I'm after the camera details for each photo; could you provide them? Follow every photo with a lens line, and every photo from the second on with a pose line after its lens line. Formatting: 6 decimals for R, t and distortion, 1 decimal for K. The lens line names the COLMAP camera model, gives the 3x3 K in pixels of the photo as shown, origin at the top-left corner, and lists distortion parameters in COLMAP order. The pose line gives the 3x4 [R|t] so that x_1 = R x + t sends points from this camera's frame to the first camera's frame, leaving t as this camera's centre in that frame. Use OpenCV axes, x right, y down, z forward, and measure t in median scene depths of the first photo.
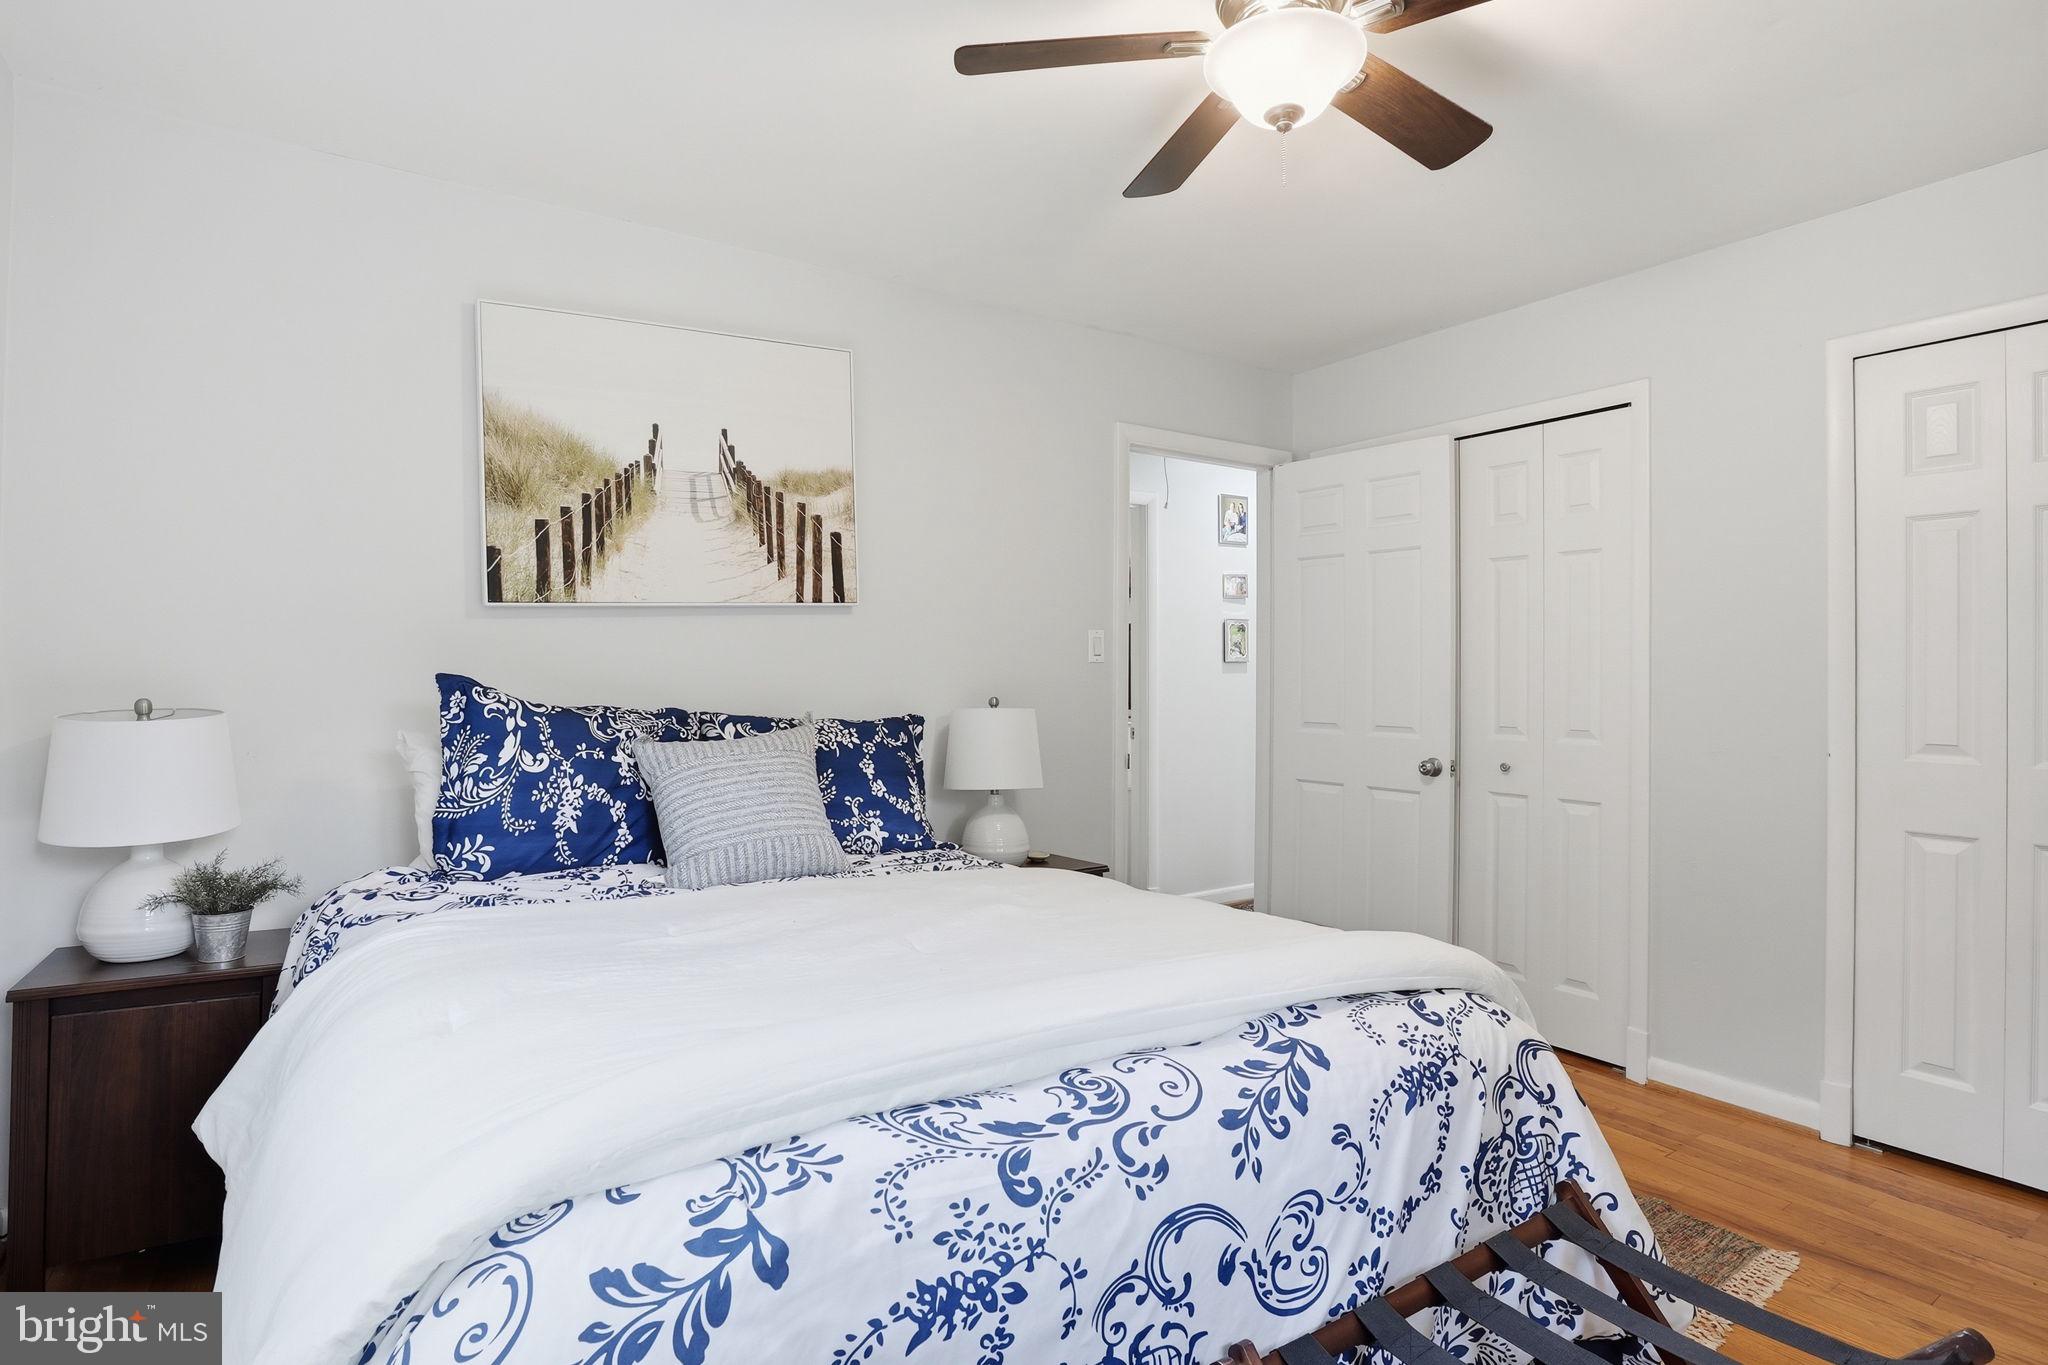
lens RADIAL K [[1037.8, 0, 1012.9], [0, 1037.8, 671.6], [0, 0, 1]] dist [-0.052264, 0.000070]
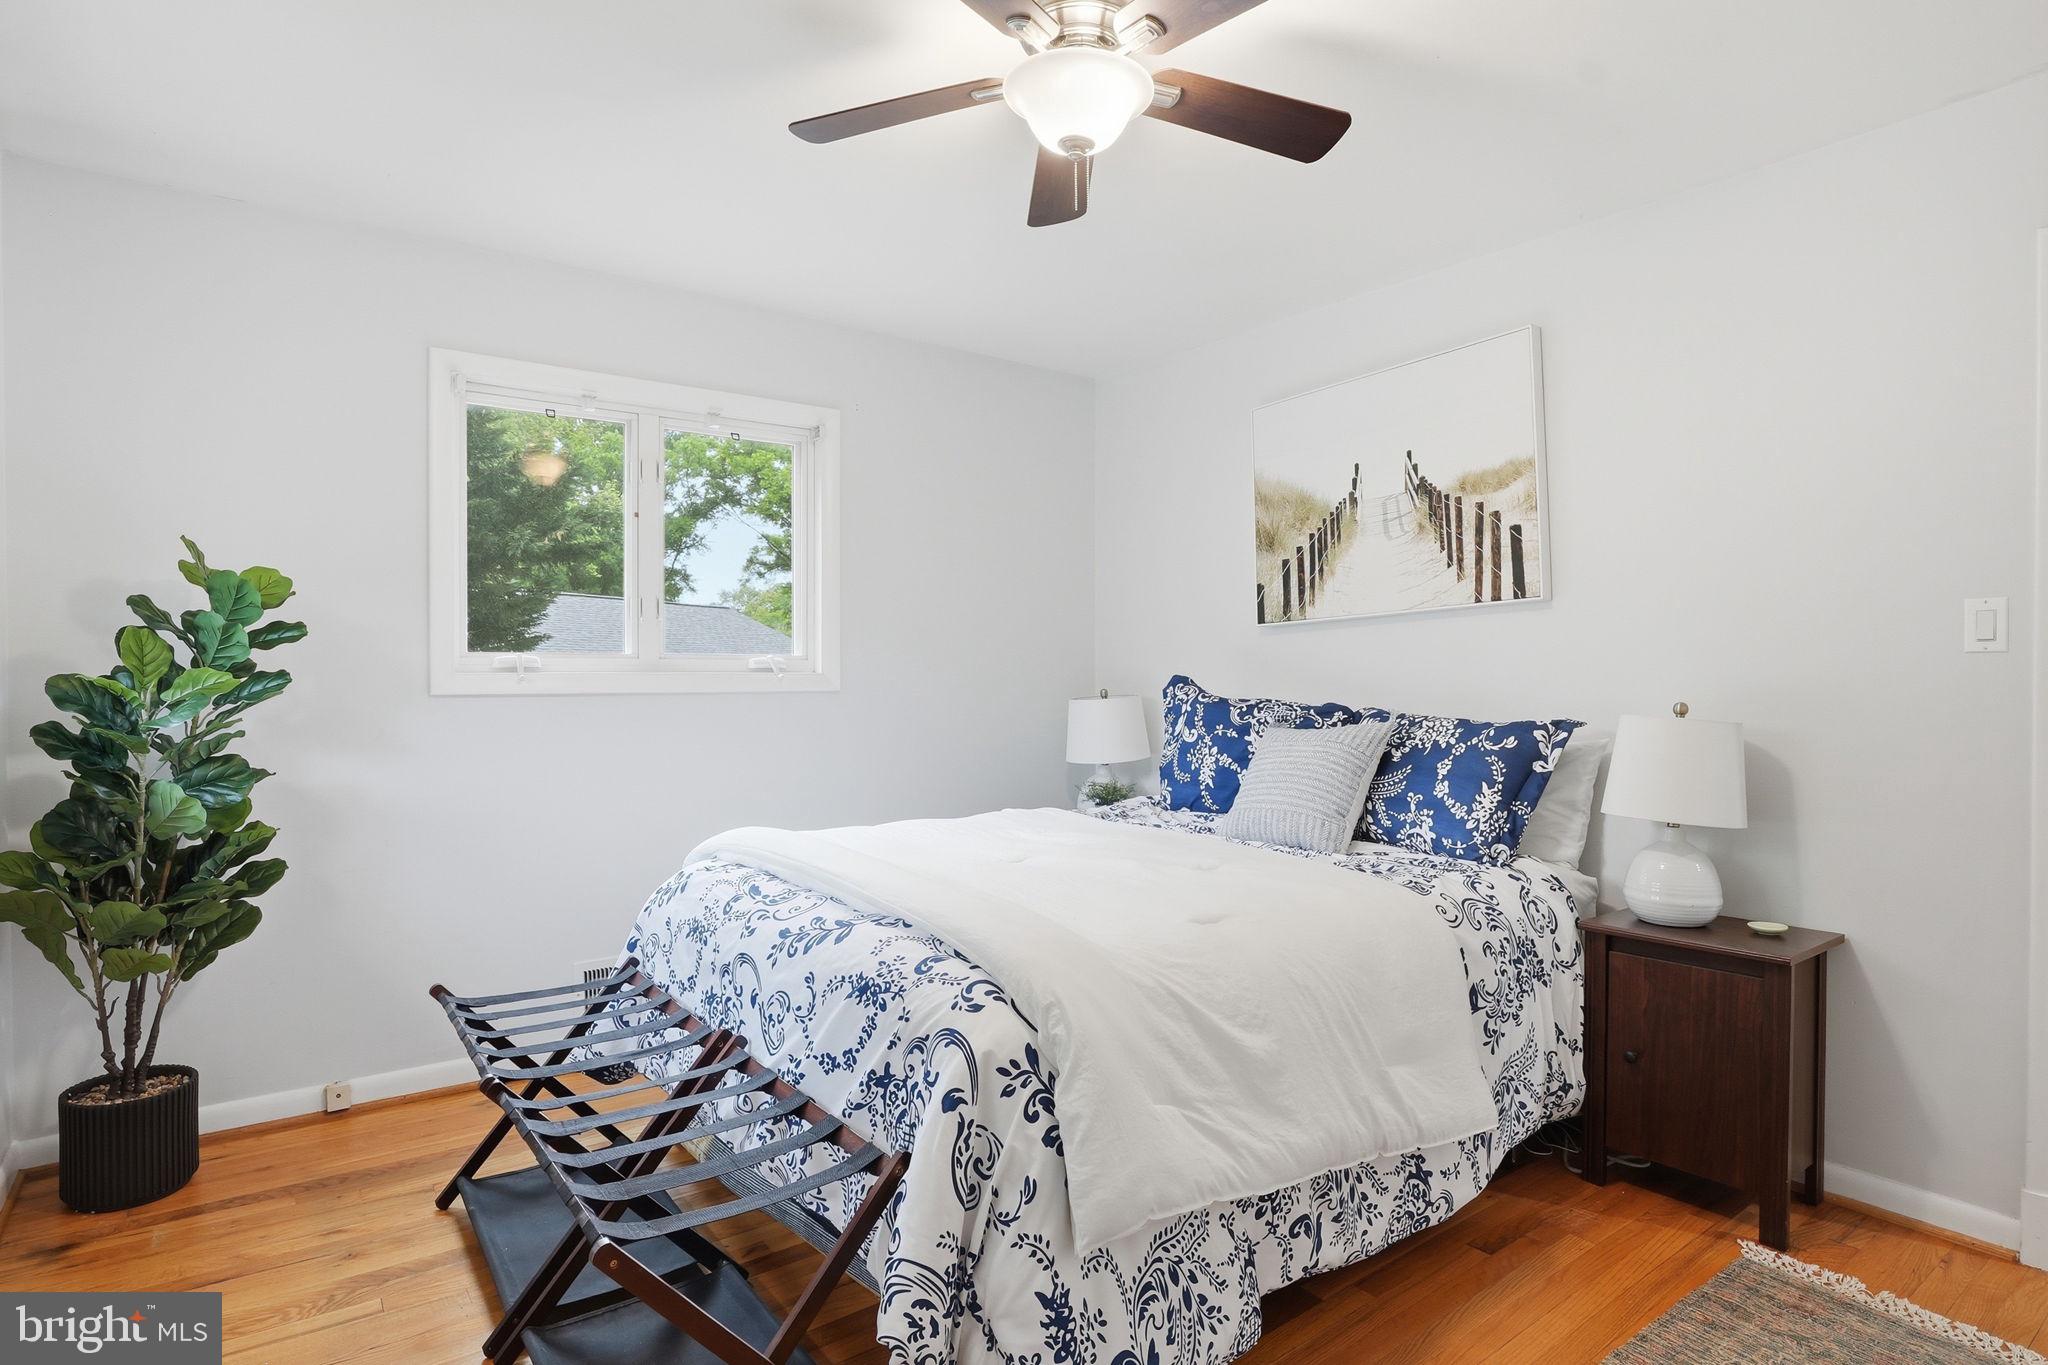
lens RADIAL K [[1037.8, 0, 1014.1], [0, 1037.8, 684.7], [0, 0, 1]] dist [-0.052264, 0.000070]
pose [[0.076563, 0.005700, -0.997048, 0.839558], [0.006661, 0.999958, 0.006229, 0.004168], [0.997043, -0.007118, 0.076521, 0.533806]]
